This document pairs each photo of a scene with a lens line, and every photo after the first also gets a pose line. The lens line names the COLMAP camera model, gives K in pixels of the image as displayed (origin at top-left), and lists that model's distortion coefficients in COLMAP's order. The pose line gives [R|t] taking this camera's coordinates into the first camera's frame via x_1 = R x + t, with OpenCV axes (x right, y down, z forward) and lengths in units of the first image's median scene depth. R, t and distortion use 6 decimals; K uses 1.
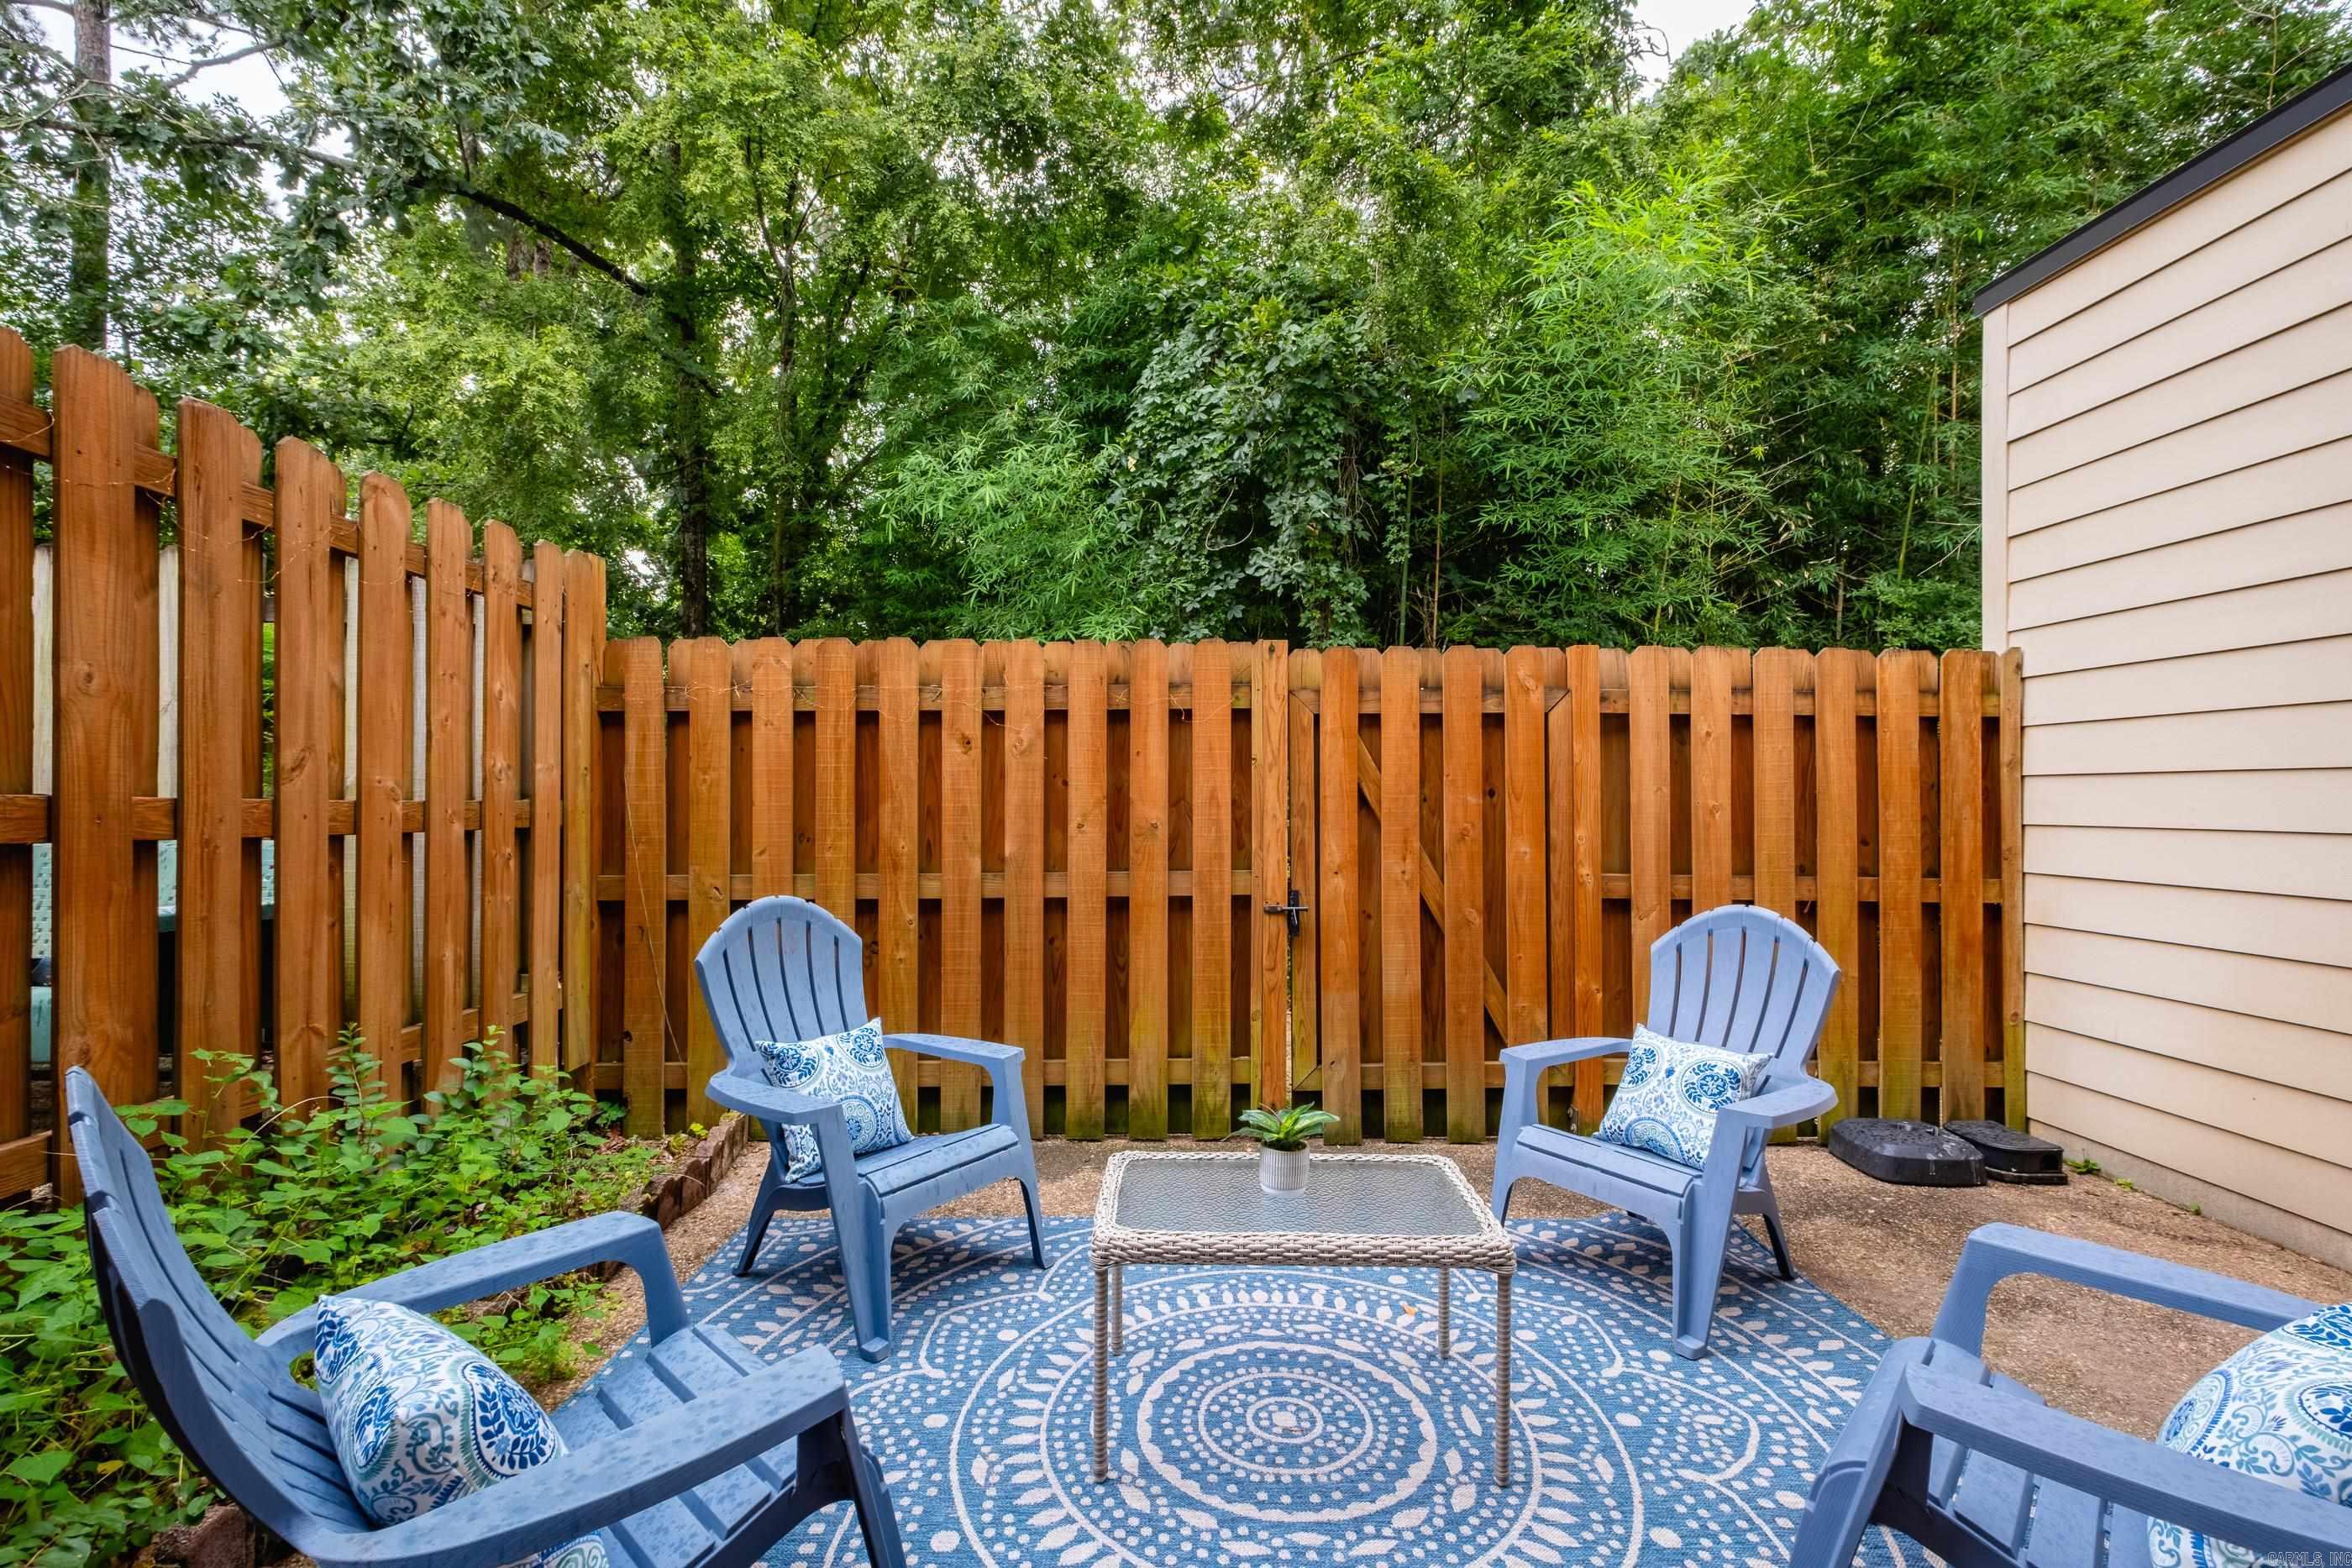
lens RADIAL K [[1042.4, 0, 1188.6], [0, 1042.4, 787.2], [0, 0, 1]] dist [0.007317, -0.005172]
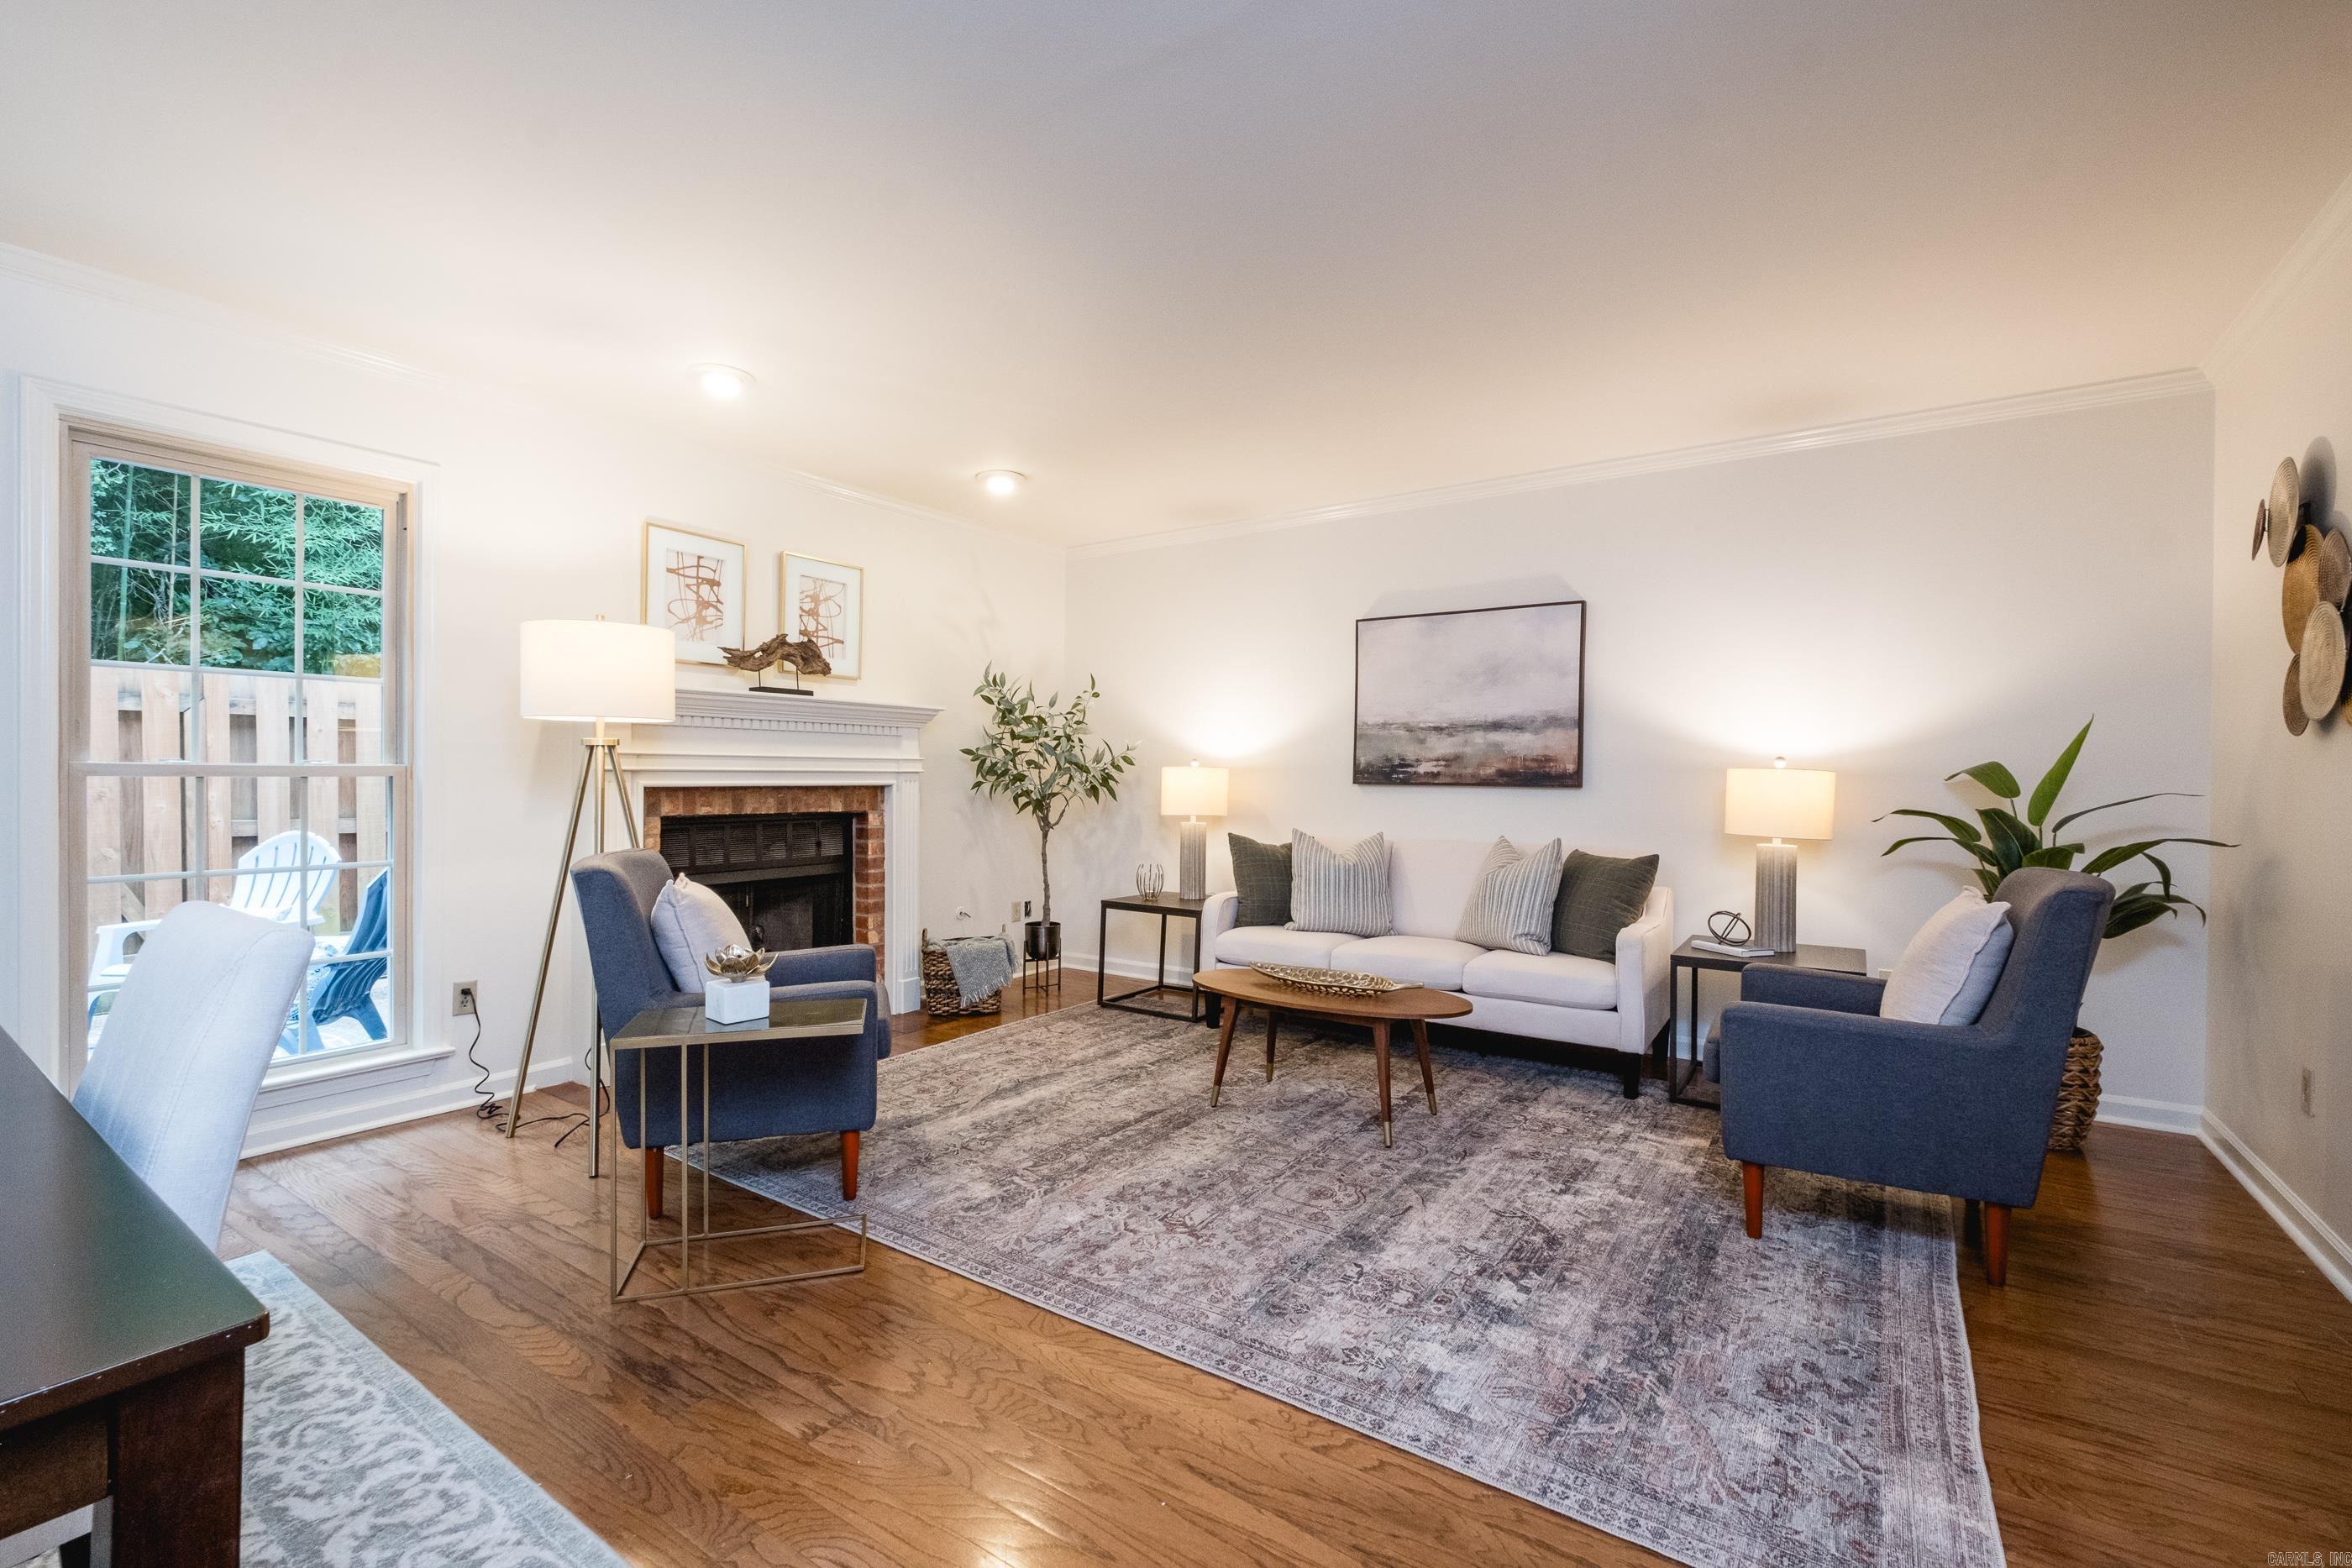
lens RADIAL K [[991.3, 0, 1188.6], [0, 991.3, 786.5], [0, 0, 1]] dist [0.006441, -0.000719]
pose [[0.573570, -0.010633, 0.819087, 0.006761], [-0.012444, 0.999687, 0.021691, -0.014081], [-0.819062, -0.022634, 0.573259, -0.985338]]
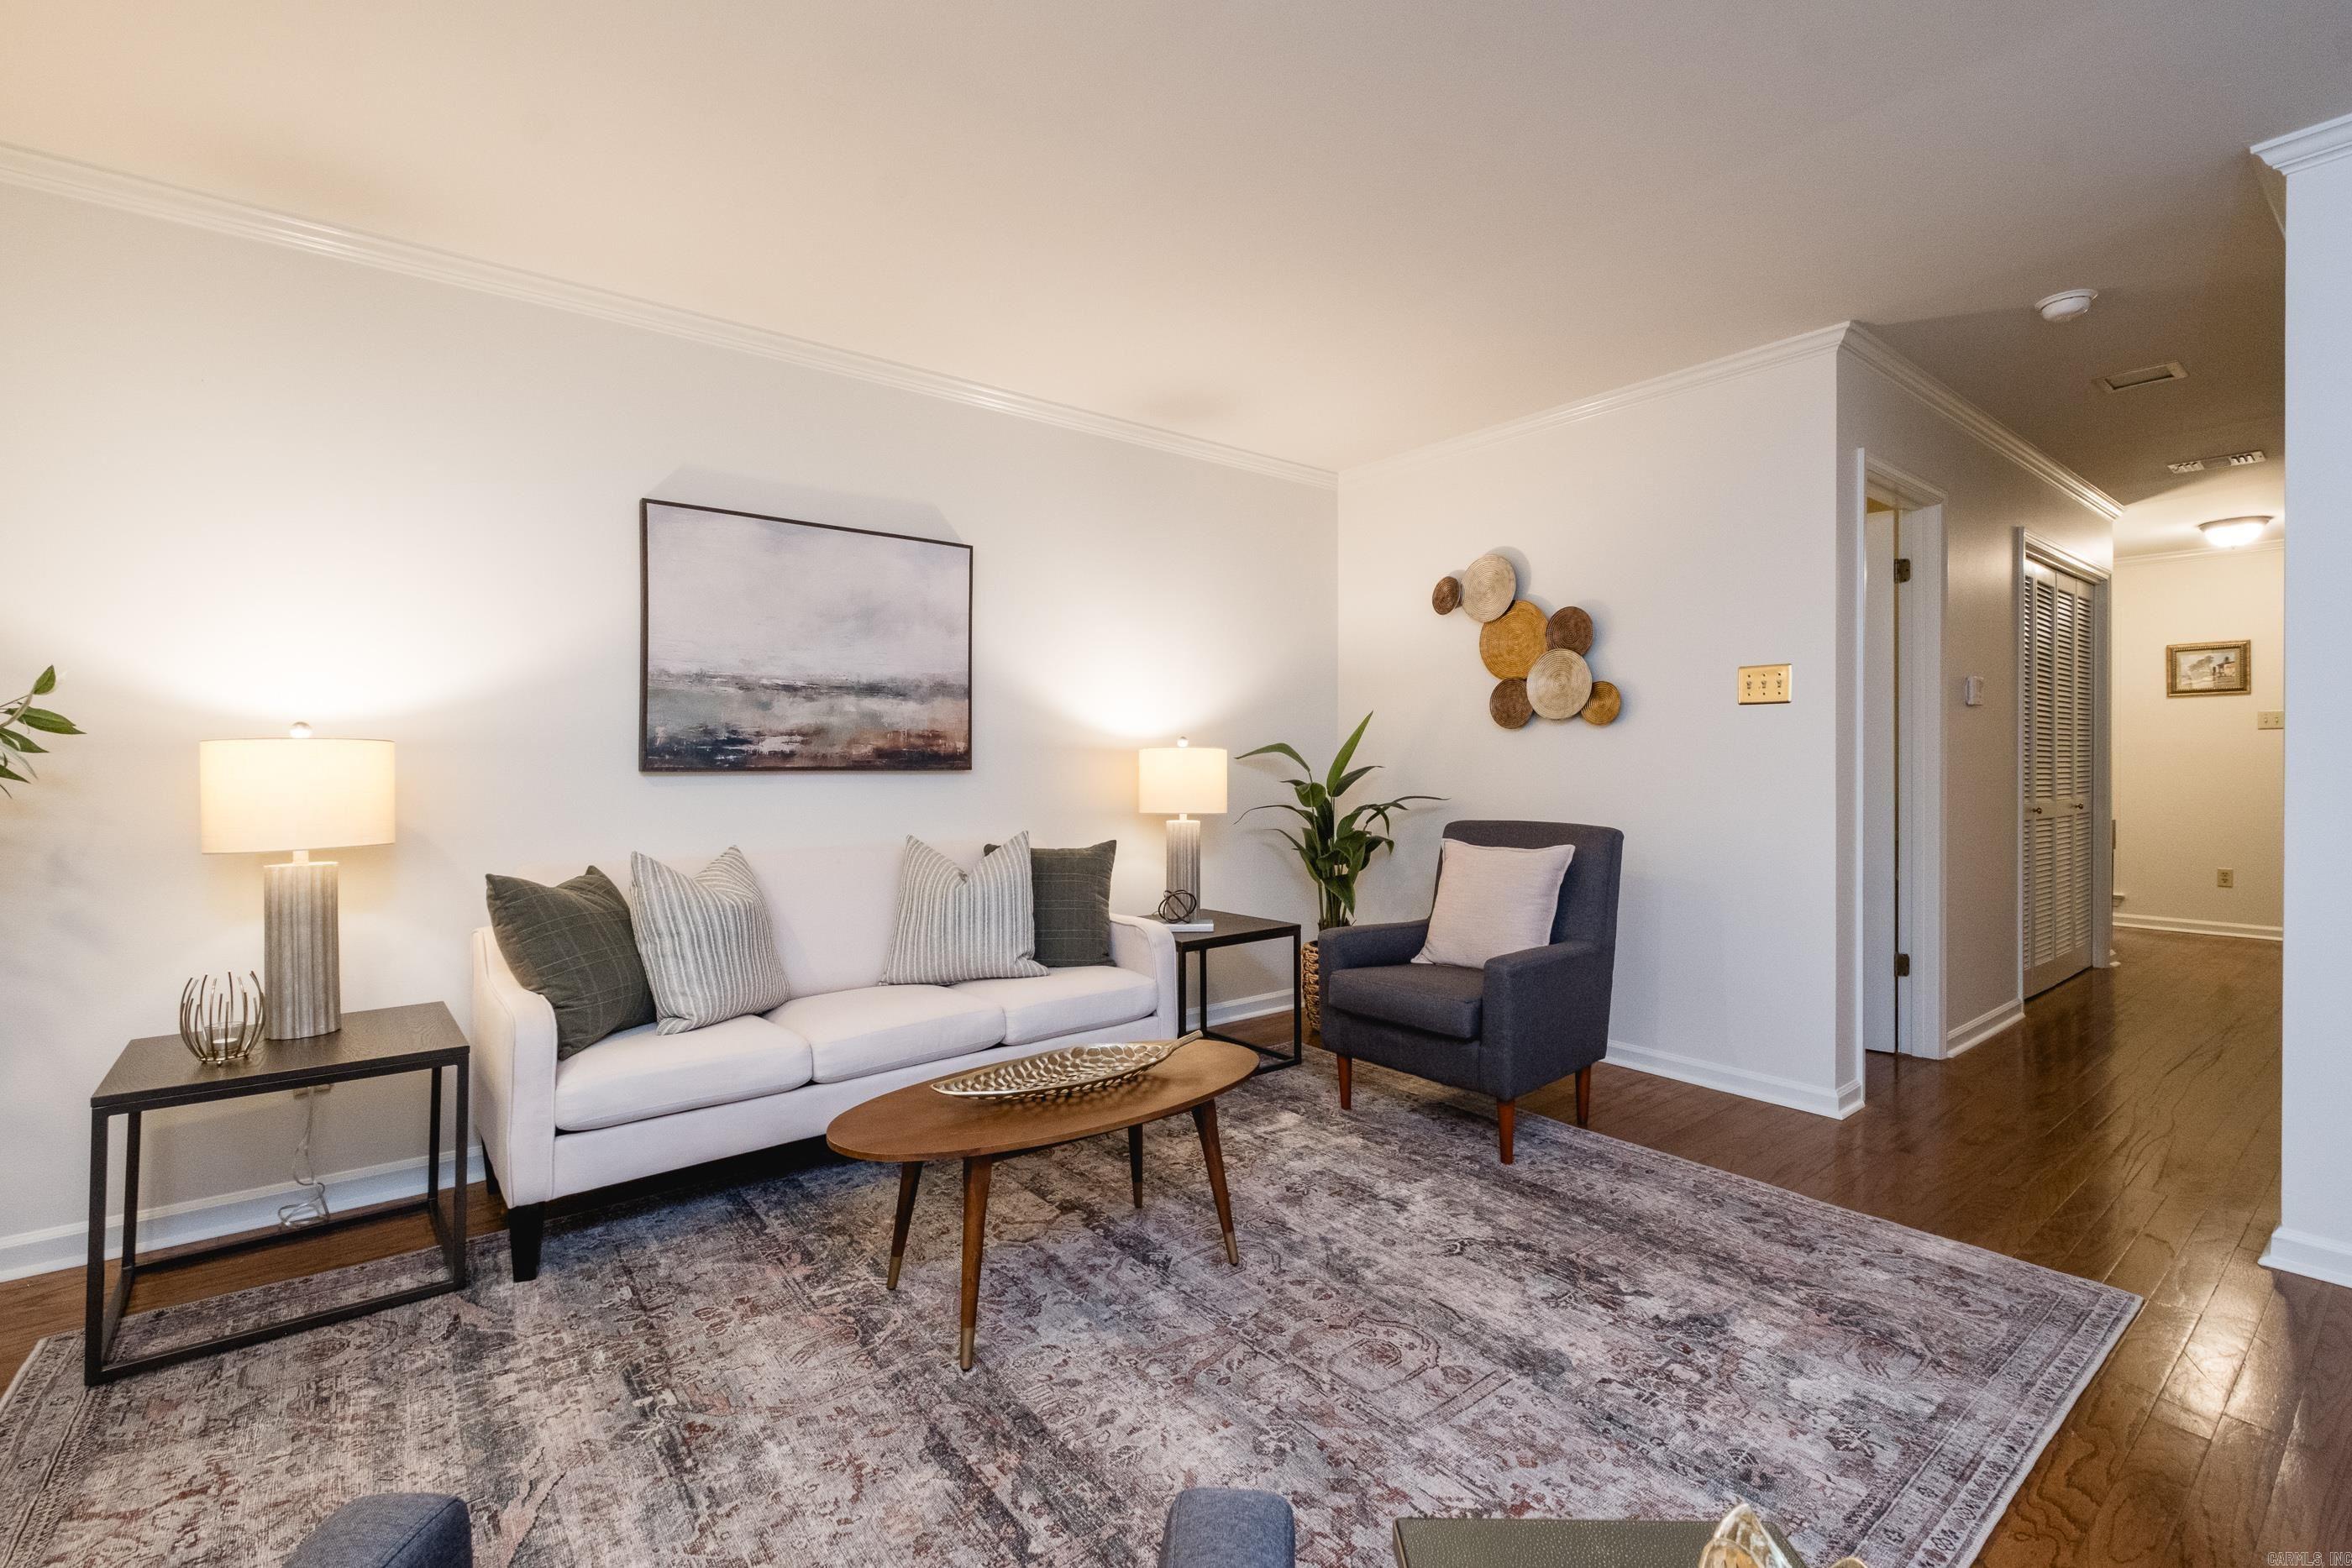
lens RADIAL K [[1042.4, 0, 1168.8], [0, 1042.4, 756.8], [0, 0, 1]] dist [0.007317, -0.005172]
pose [[-0.600627, -0.003972, 0.799519, 0.278849], [-0.009468, 0.999953, -0.002144, -0.005840], [-0.799473, -0.008857, -0.600637, -0.277424]]
